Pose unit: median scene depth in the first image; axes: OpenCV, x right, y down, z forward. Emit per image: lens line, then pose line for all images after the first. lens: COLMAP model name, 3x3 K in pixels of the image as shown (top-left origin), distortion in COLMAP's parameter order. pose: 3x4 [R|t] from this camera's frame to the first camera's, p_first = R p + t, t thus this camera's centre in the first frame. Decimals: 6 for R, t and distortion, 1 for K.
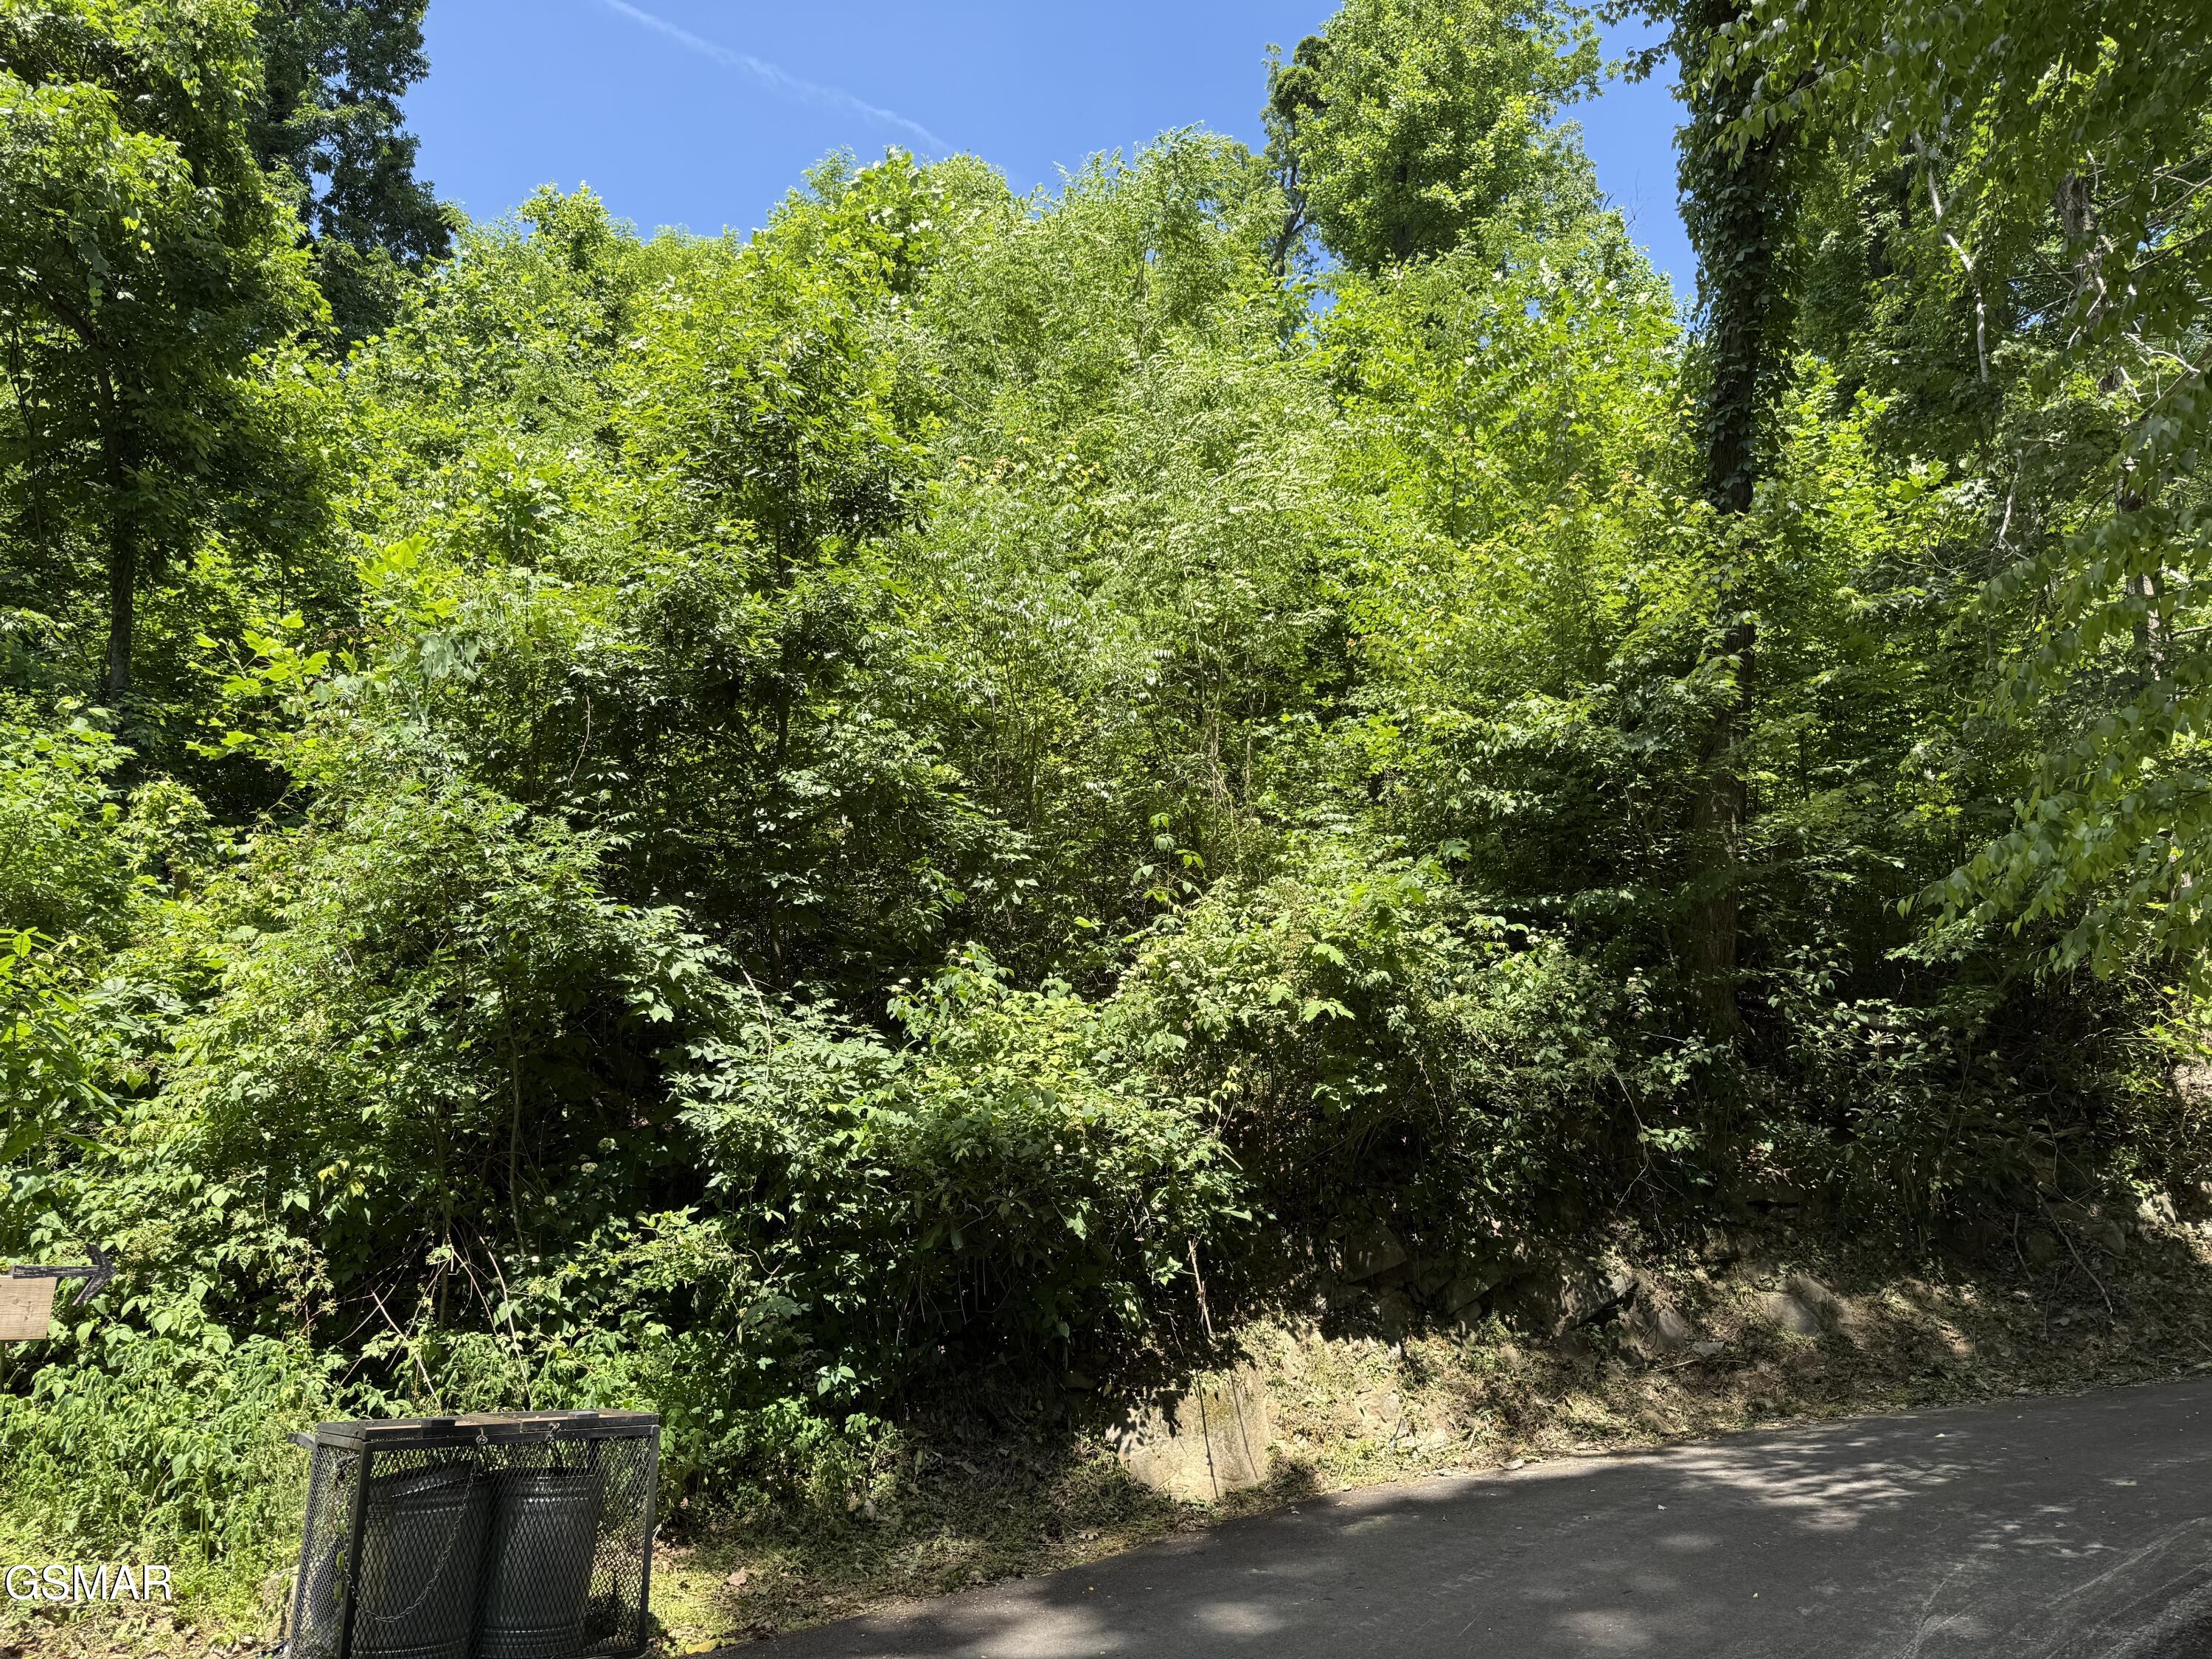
lens RADIAL K [[1559.5, 0, 1111.9], [0, 1559.5, 825.6], [0, 0, 1]] dist [0.107081, -0.154897]
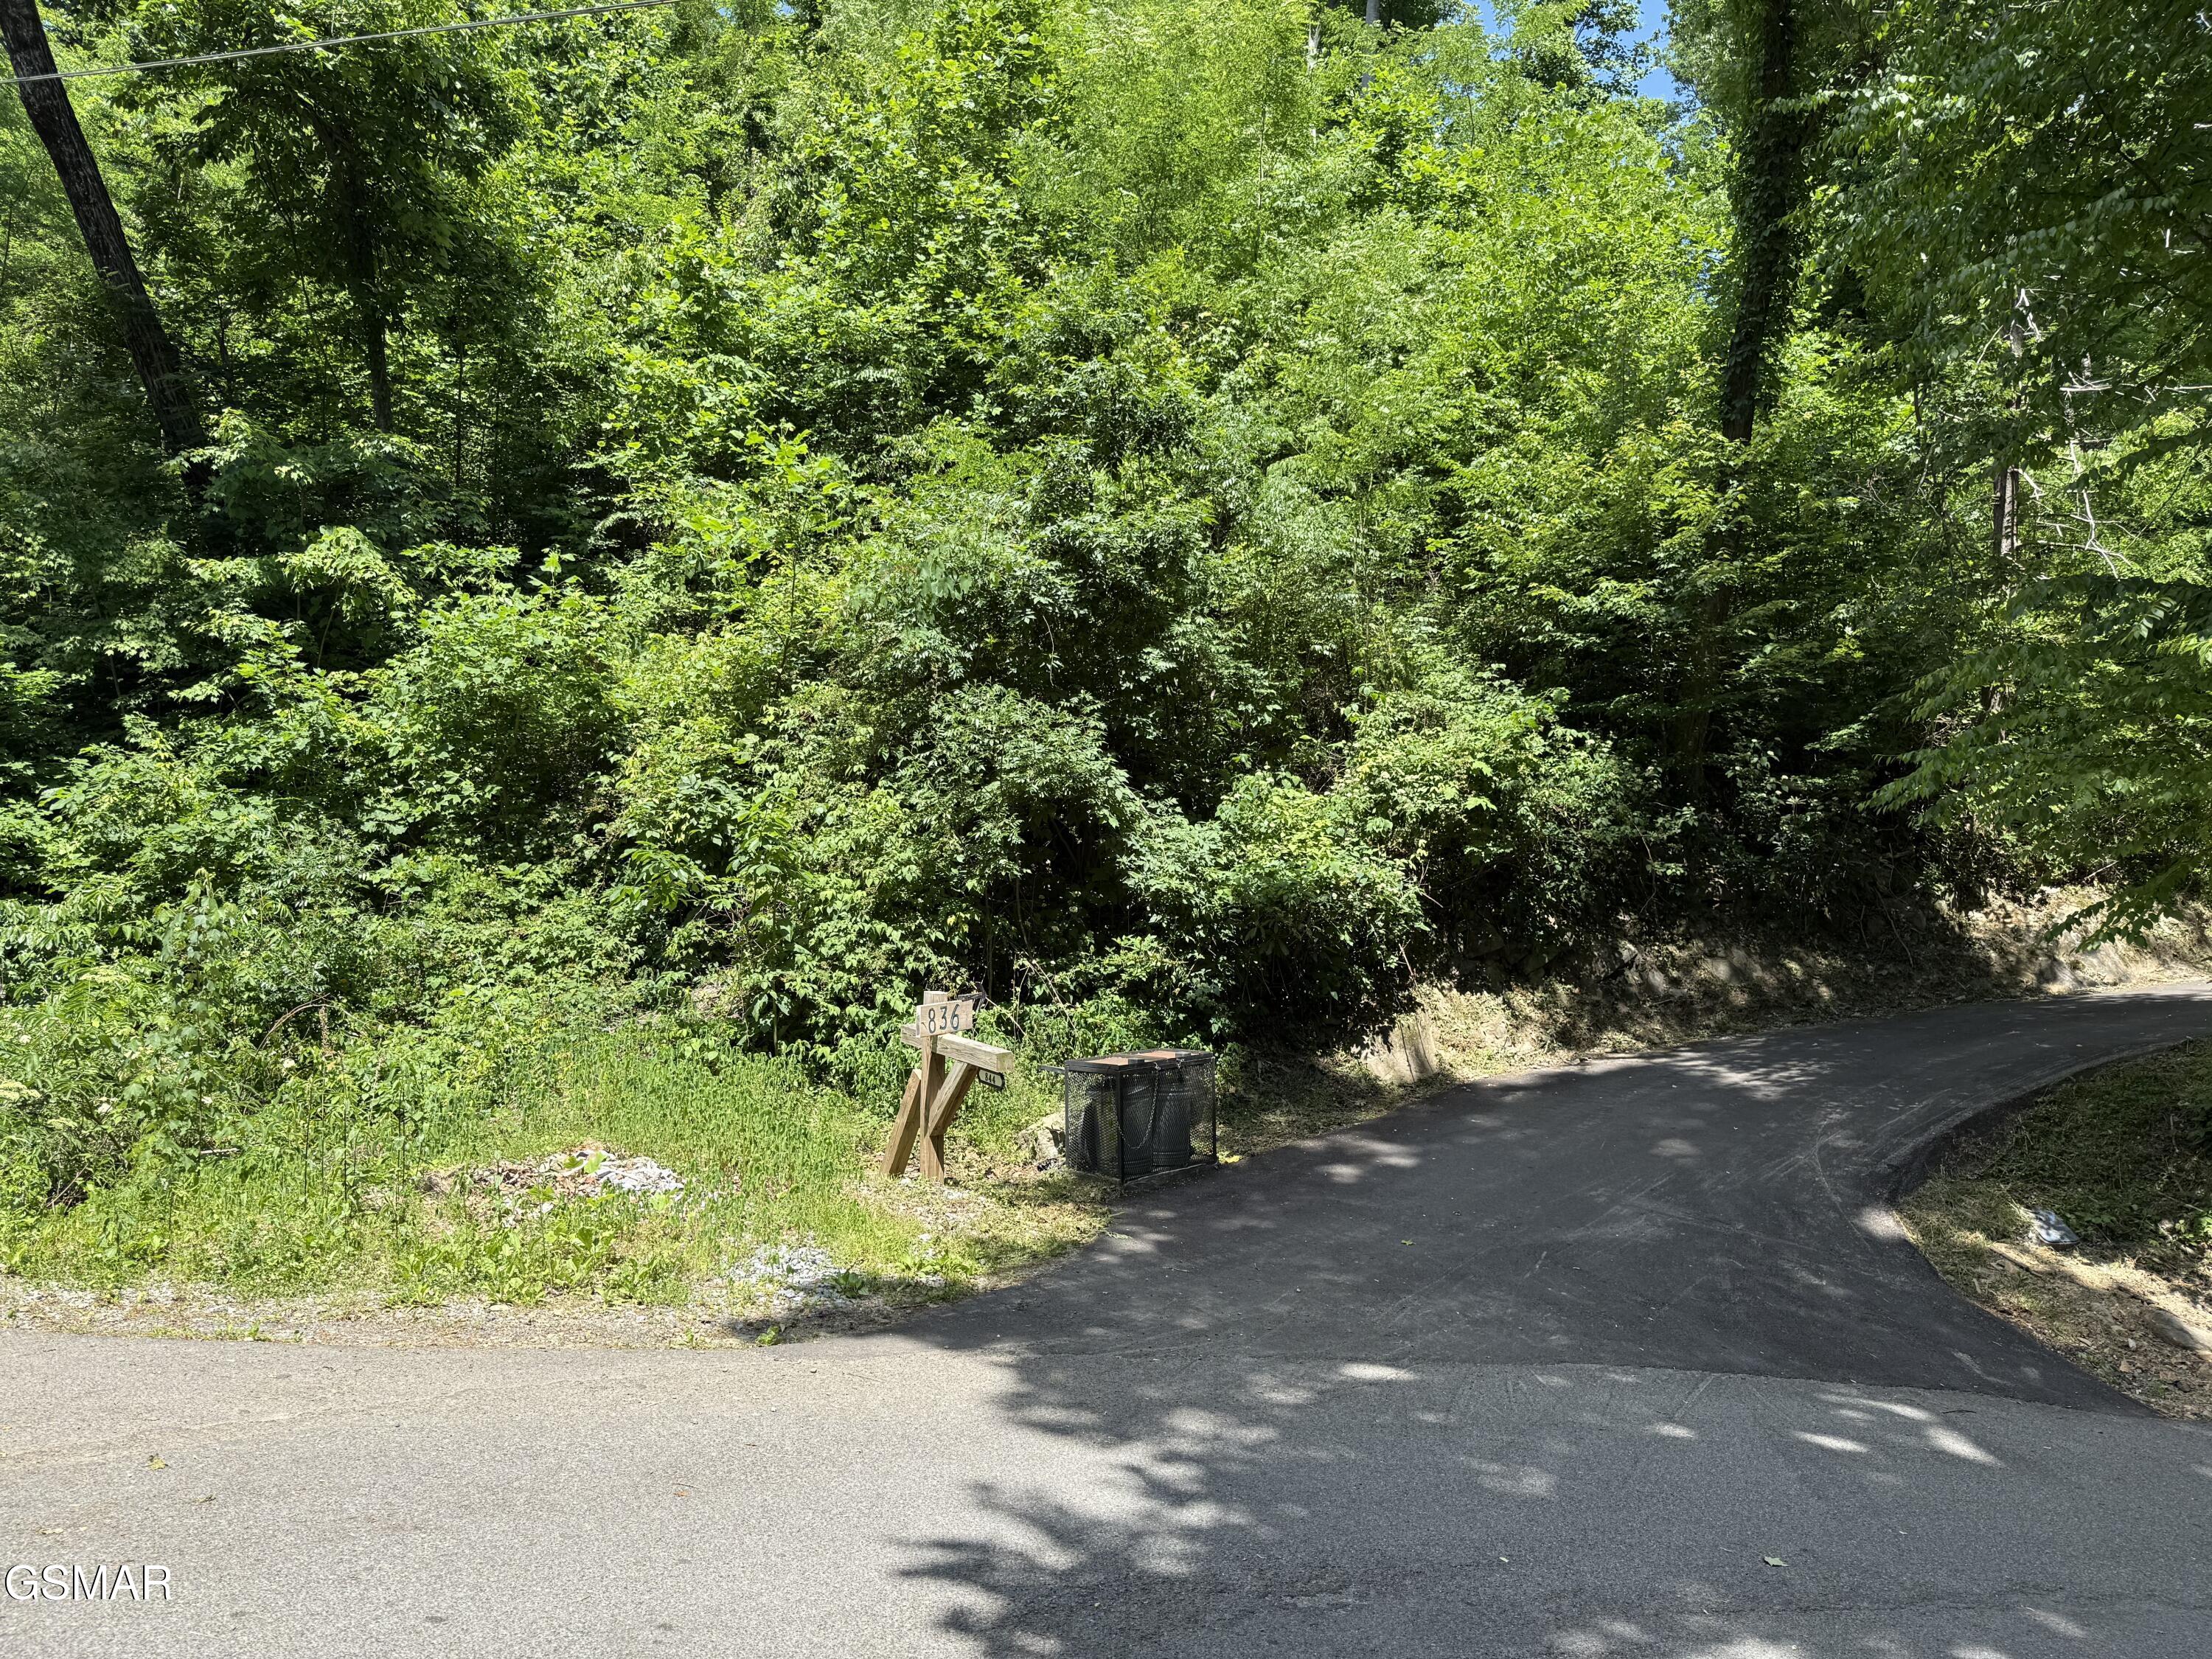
lens RADIAL K [[1559.5, 0, 1111.9], [0, 1559.5, 825.6], [0, 0, 1]] dist [0.107081, -0.154897]
pose [[0.995685, -0.004606, 0.092682, -0.409682], [-0.018441, 0.969025, 0.246271, -0.264433], [-0.090946, -0.246918, 0.964759, -0.557610]]
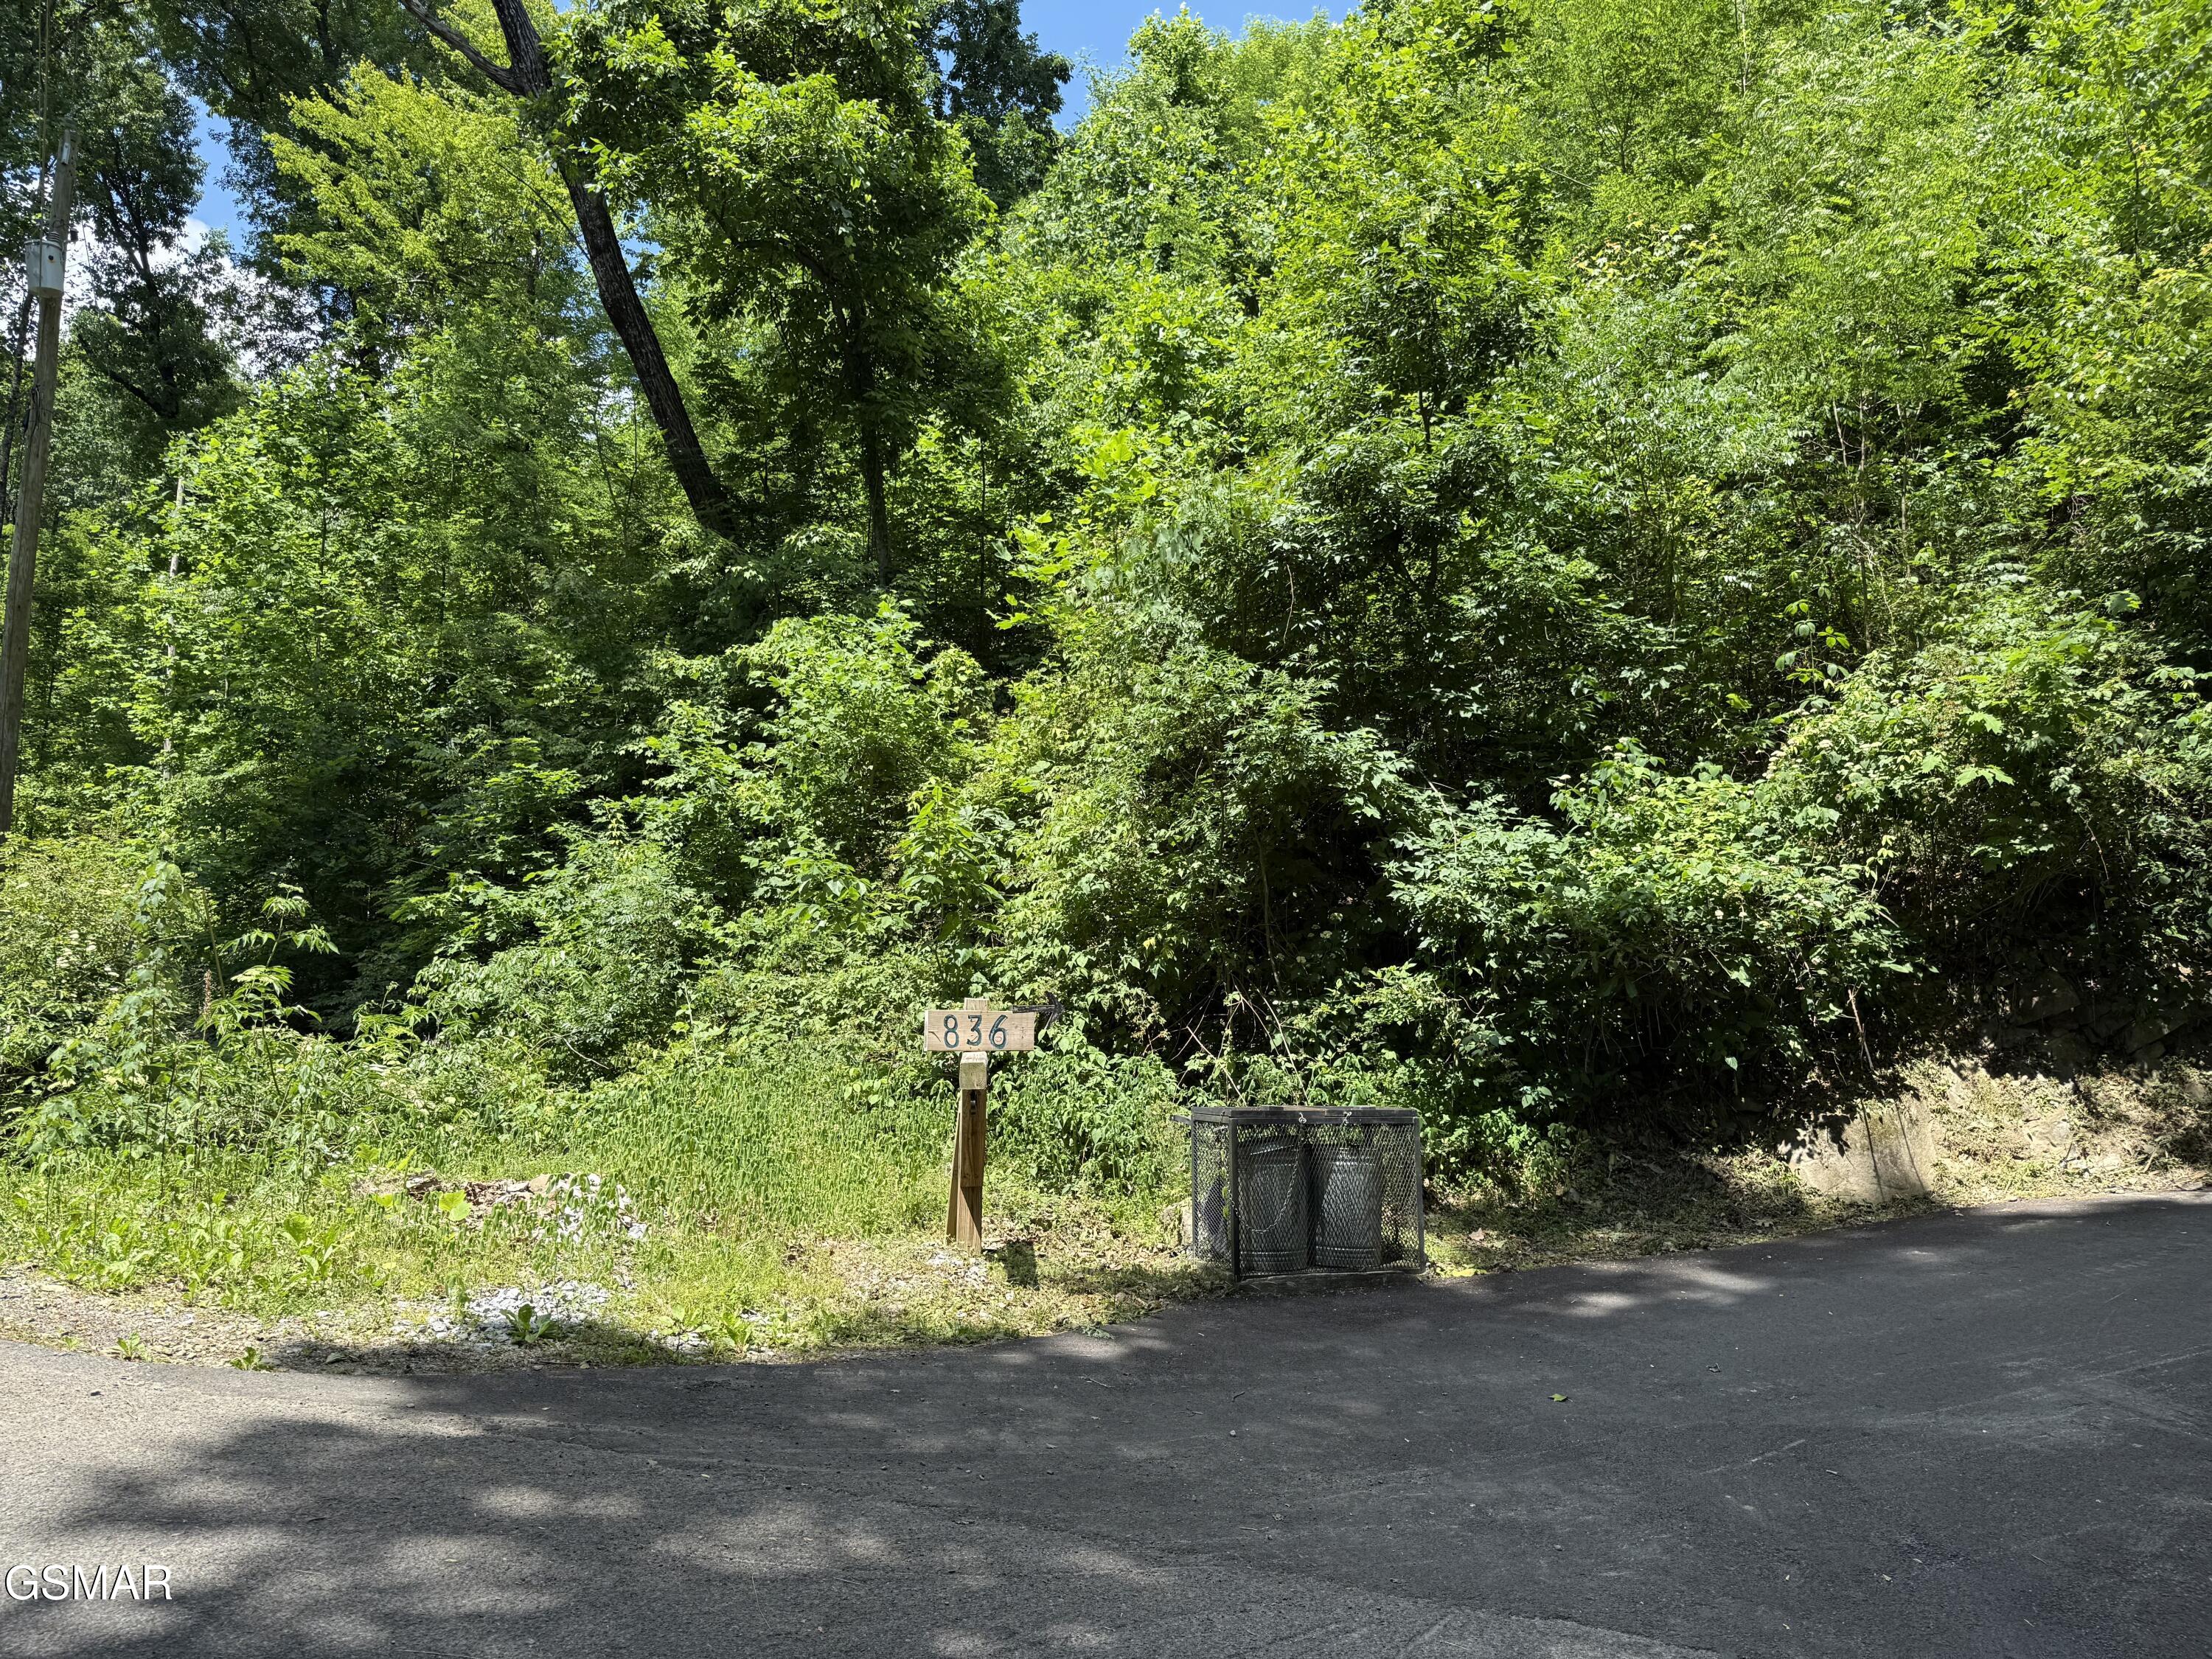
lens RADIAL K [[1559.5, 0, 1111.9], [0, 1559.5, 825.6], [0, 0, 1]] dist [0.107081, -0.154897]
pose [[0.919879, -0.052400, -0.388687, 0.011144], [0.106962, 0.986985, 0.120080, -0.042783], [0.377336, -0.152033, 0.913512, -0.211691]]
